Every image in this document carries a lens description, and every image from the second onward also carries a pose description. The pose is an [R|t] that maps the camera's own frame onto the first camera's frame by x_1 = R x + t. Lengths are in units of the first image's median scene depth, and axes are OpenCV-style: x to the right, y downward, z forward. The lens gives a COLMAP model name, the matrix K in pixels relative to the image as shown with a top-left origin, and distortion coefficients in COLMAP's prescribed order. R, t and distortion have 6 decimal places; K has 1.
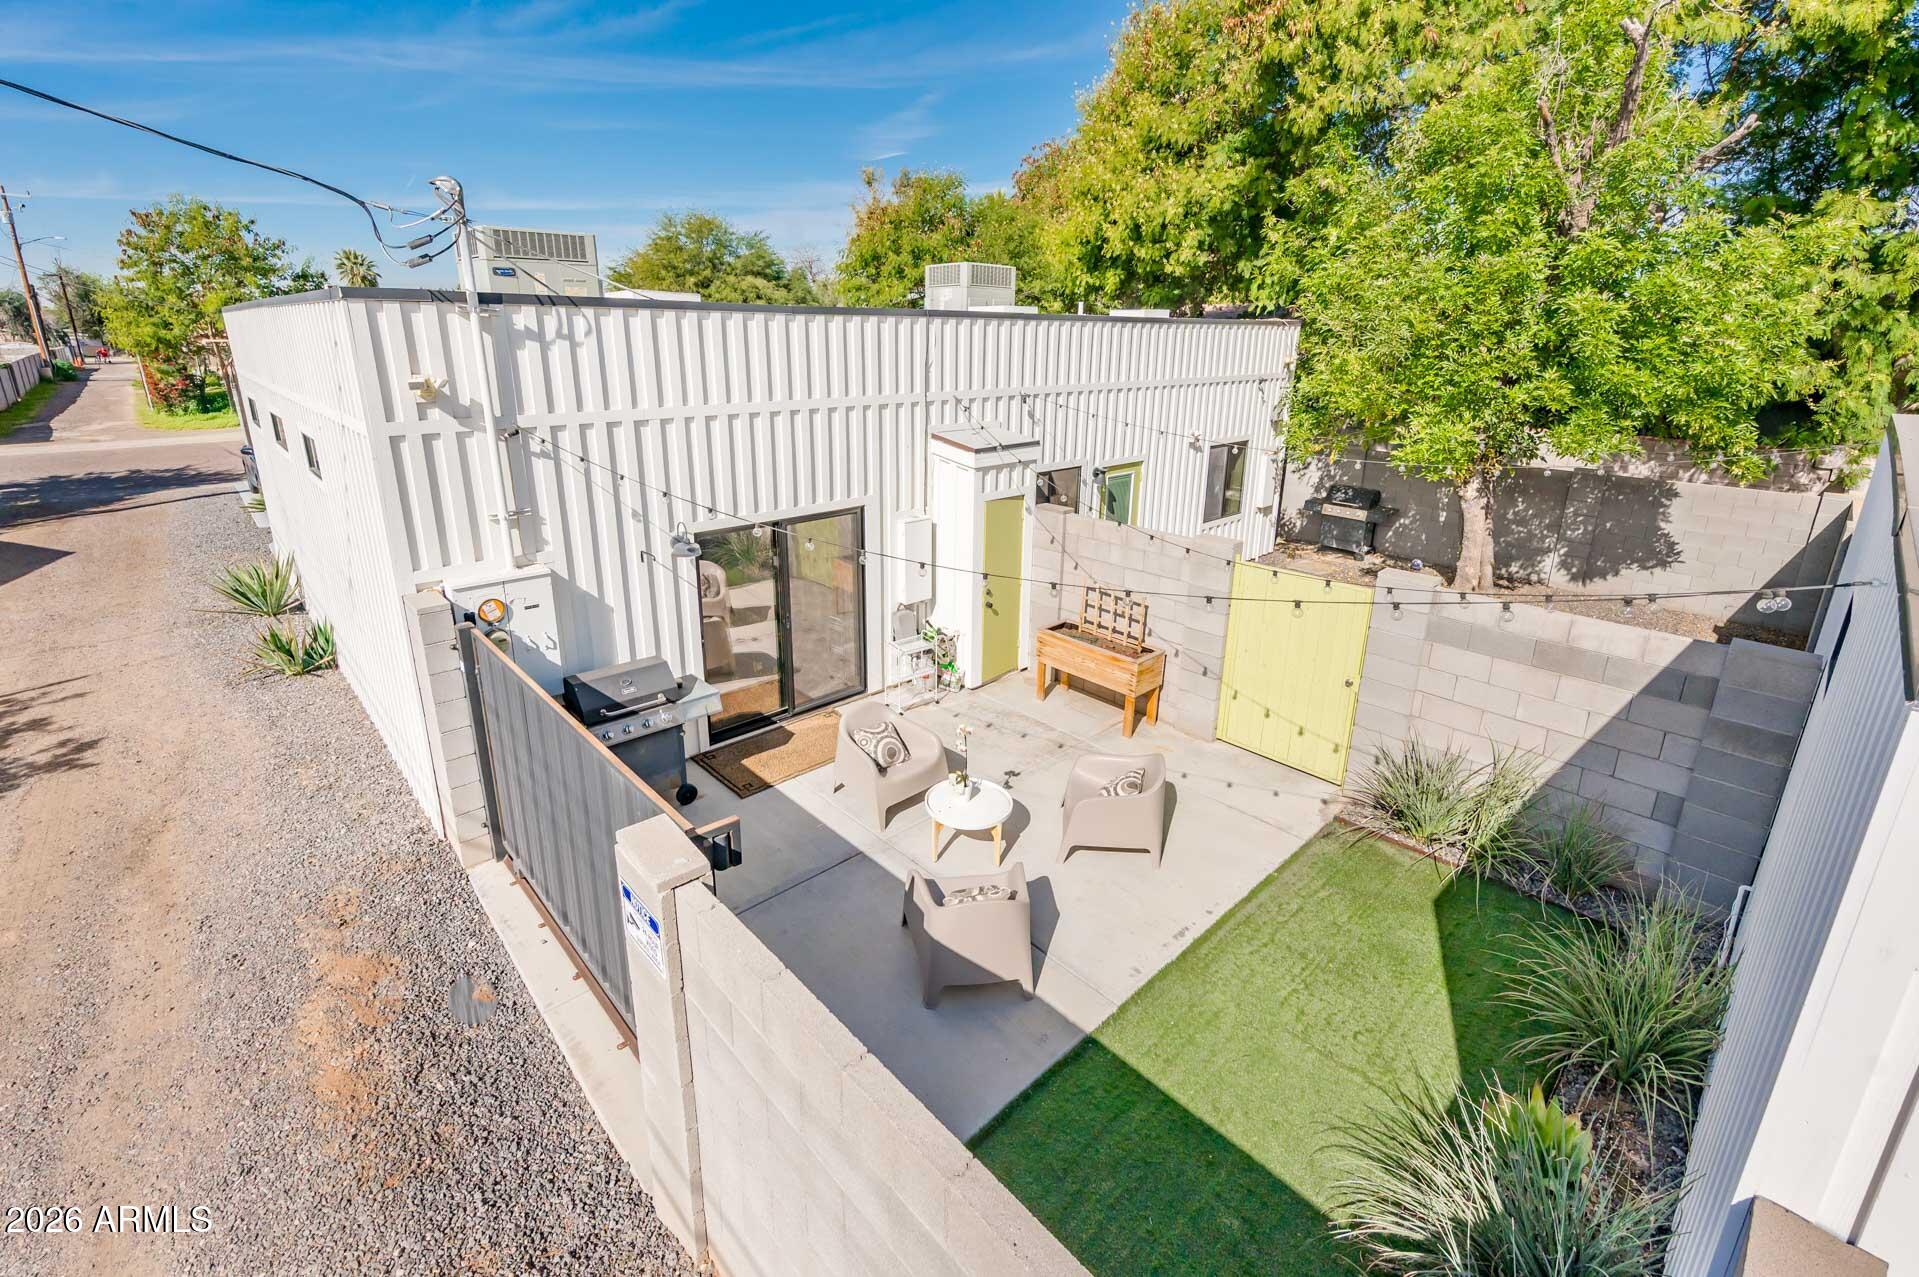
lens RADIAL K [[837.5, 0, 950.5], [0, 837.5, 574.6], [0, 0, 1]] dist [0.000118, 0.000237]
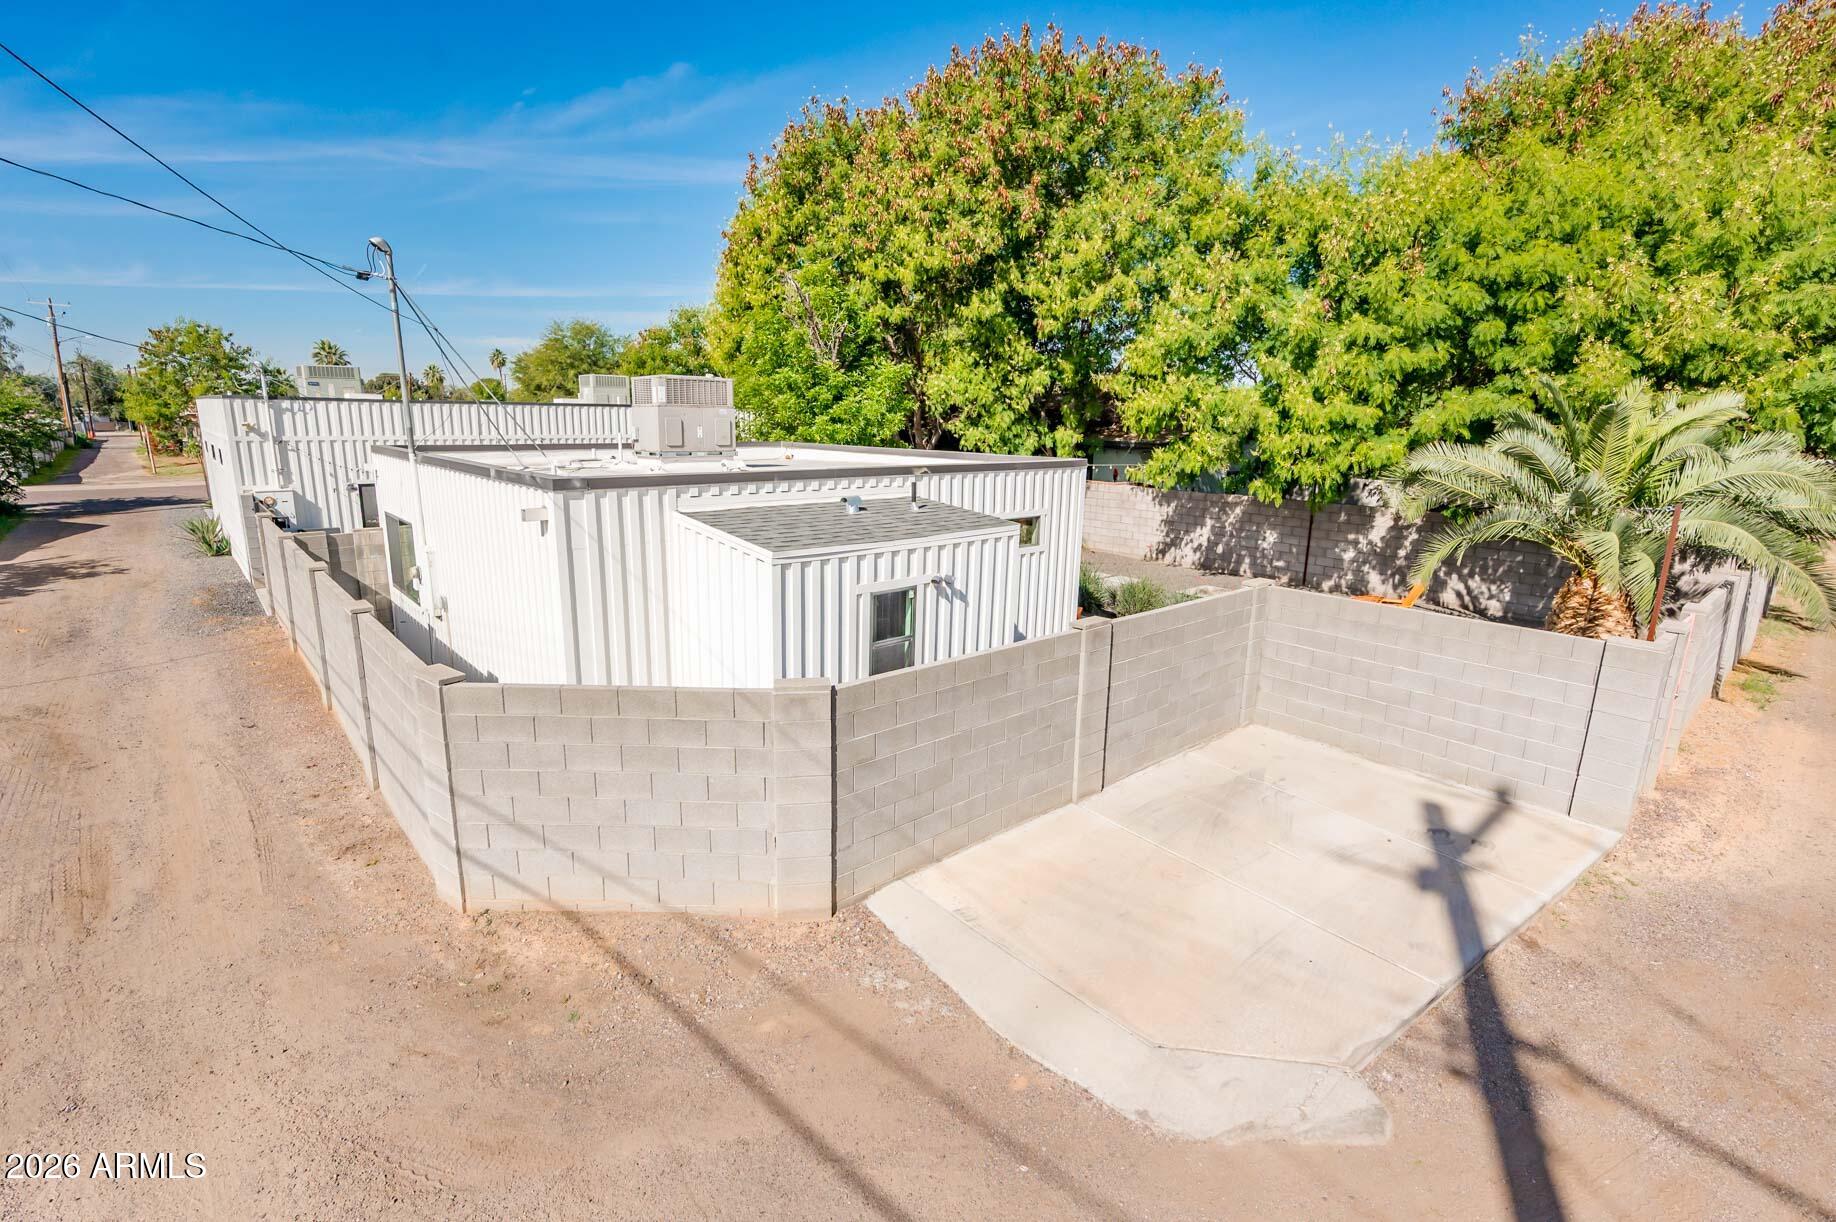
lens RADIAL K [[836.4, 0, 878.5], [0, 836.4, 589.5], [0, 0, 1]] dist [0.002961, 0.000514]
pose [[0.999313, 0.011763, -0.035133, 0.430098], [-0.014394, 0.997036, -0.075582, 0.137524], [0.034139, 0.076036, 0.996520, -0.466008]]
